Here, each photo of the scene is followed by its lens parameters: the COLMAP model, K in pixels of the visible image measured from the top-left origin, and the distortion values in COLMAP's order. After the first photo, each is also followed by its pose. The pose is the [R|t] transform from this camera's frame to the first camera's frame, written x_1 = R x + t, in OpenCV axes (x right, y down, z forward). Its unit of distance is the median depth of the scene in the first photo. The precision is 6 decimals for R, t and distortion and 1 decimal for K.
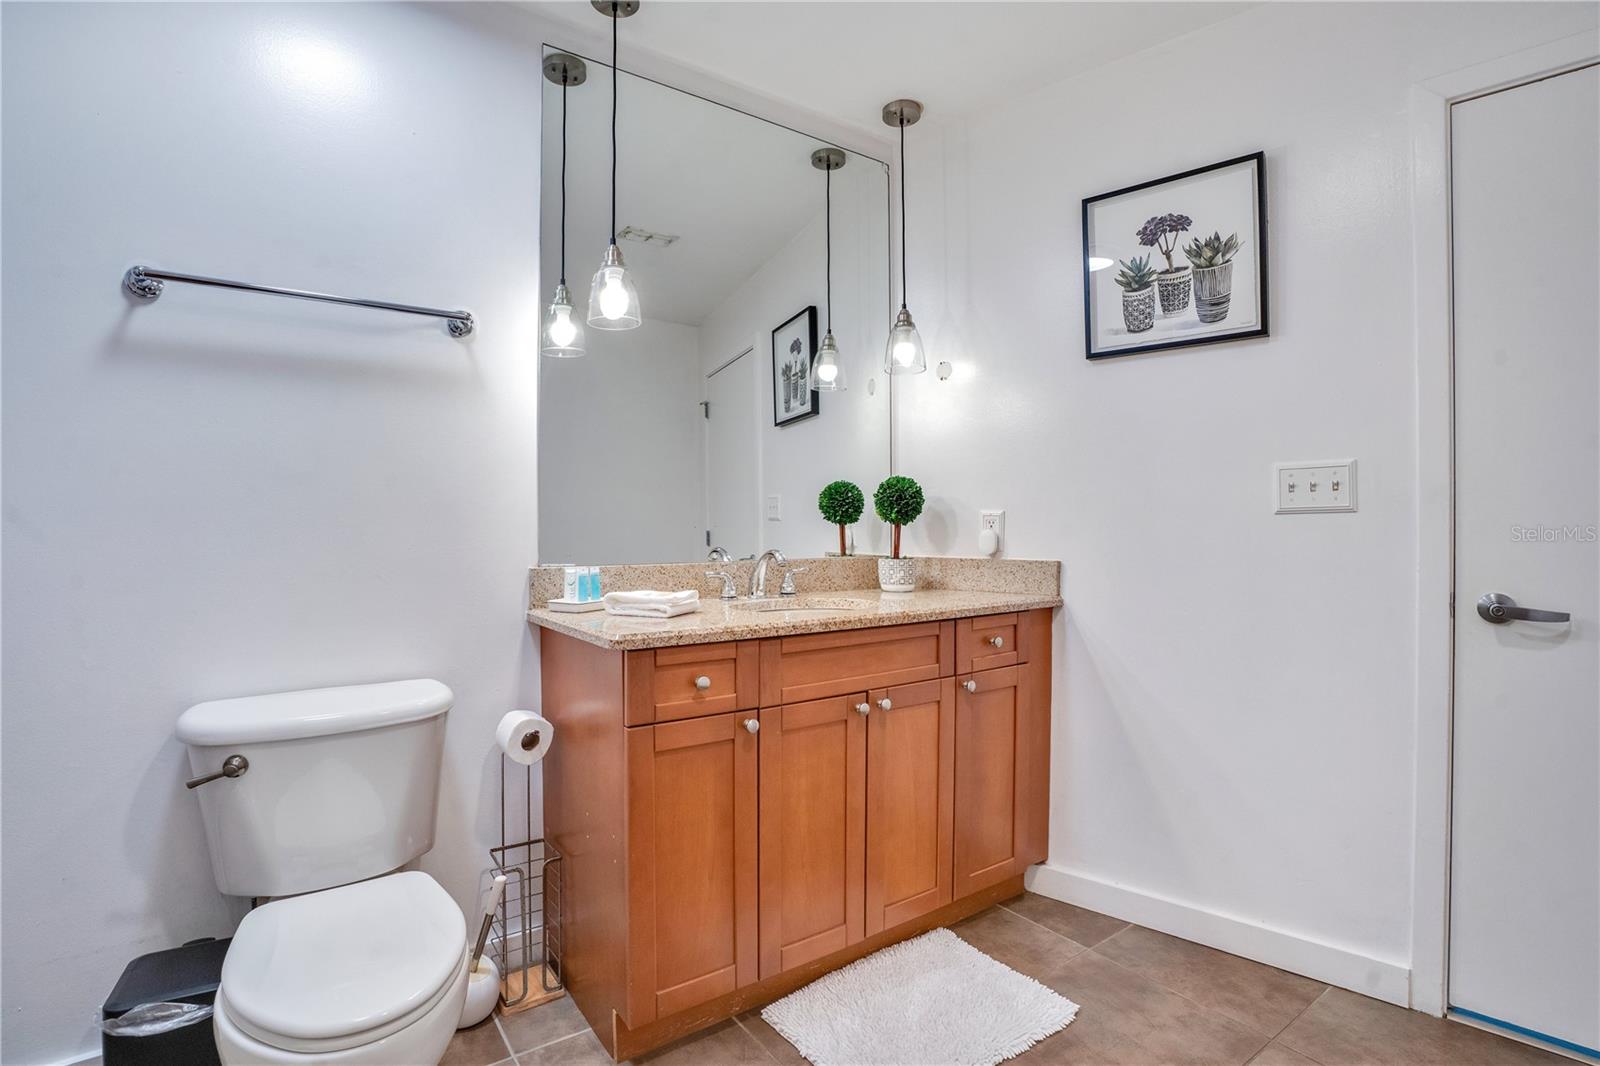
lens RADIAL K [[758.8, 0, 798.8], [0, 758.8, 529.0], [0, 0, 1]] dist [-0.046705, 0.002473]
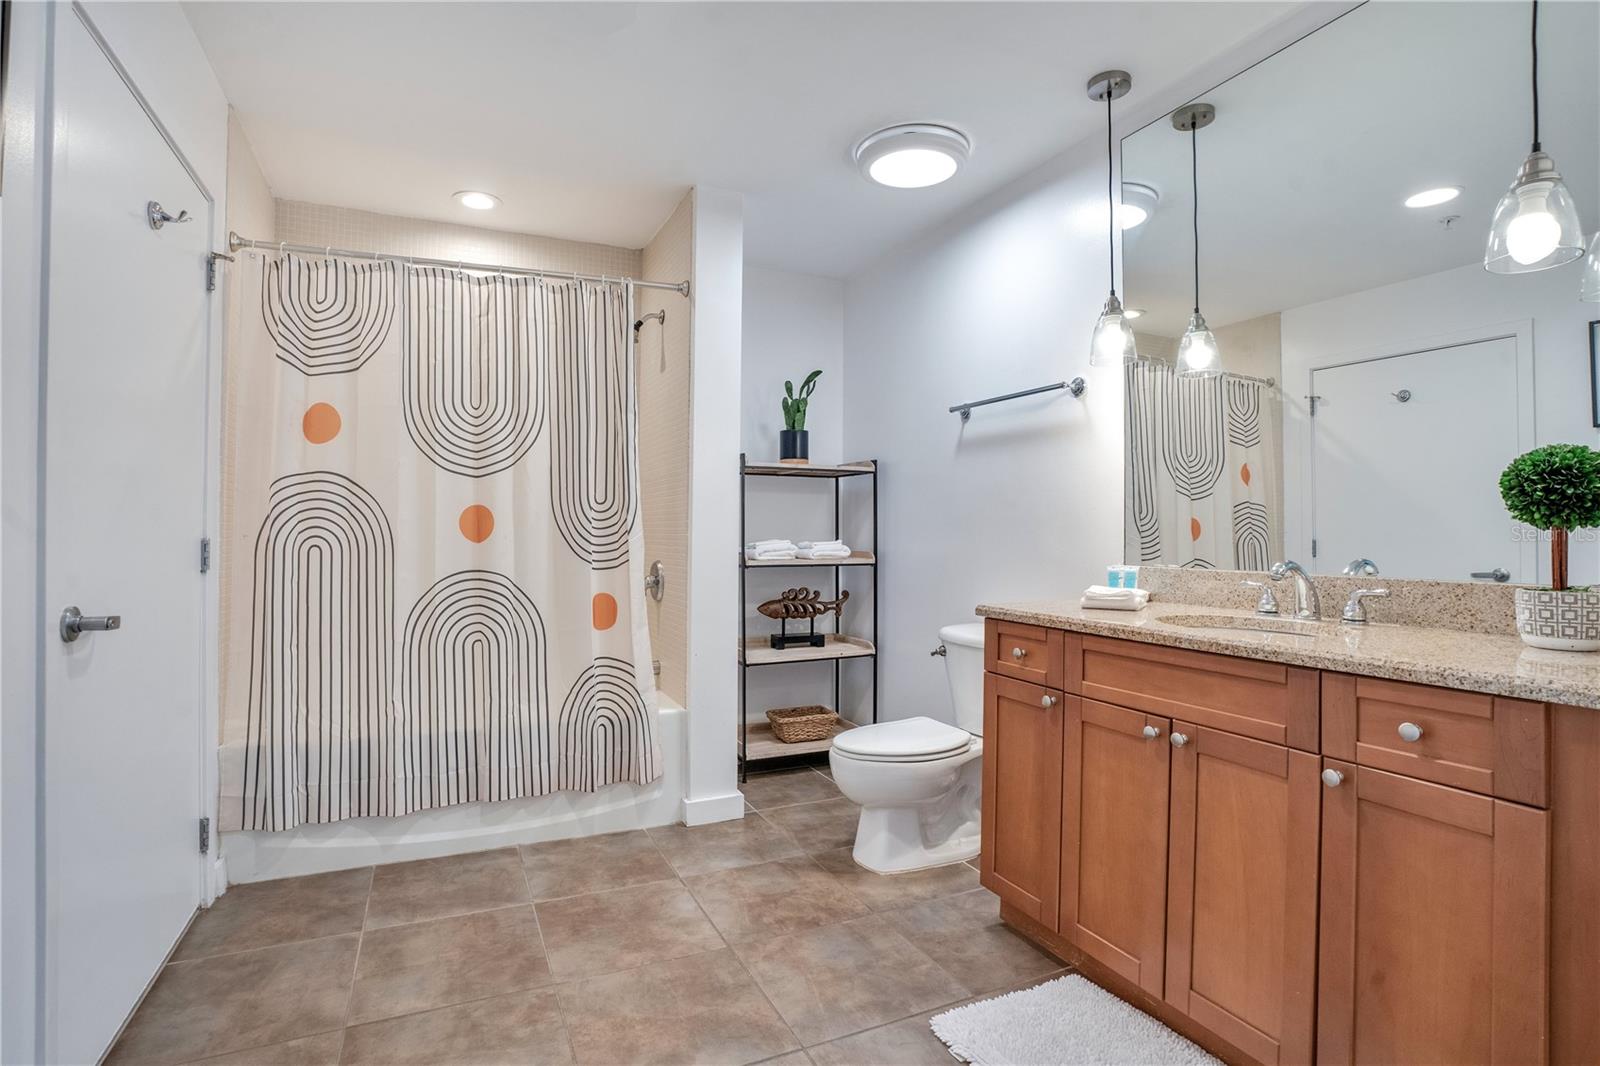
lens RADIAL K [[758.8, 0, 798.8], [0, 758.8, 529.0], [0, 0, 1]] dist [-0.046705, 0.002473]
pose [[-0.159757, -0.005643, -0.987140, 1.001337], [-0.010889, 0.999933, -0.003954, 0.003039], [0.987096, 0.010117, -0.159808, 0.703164]]
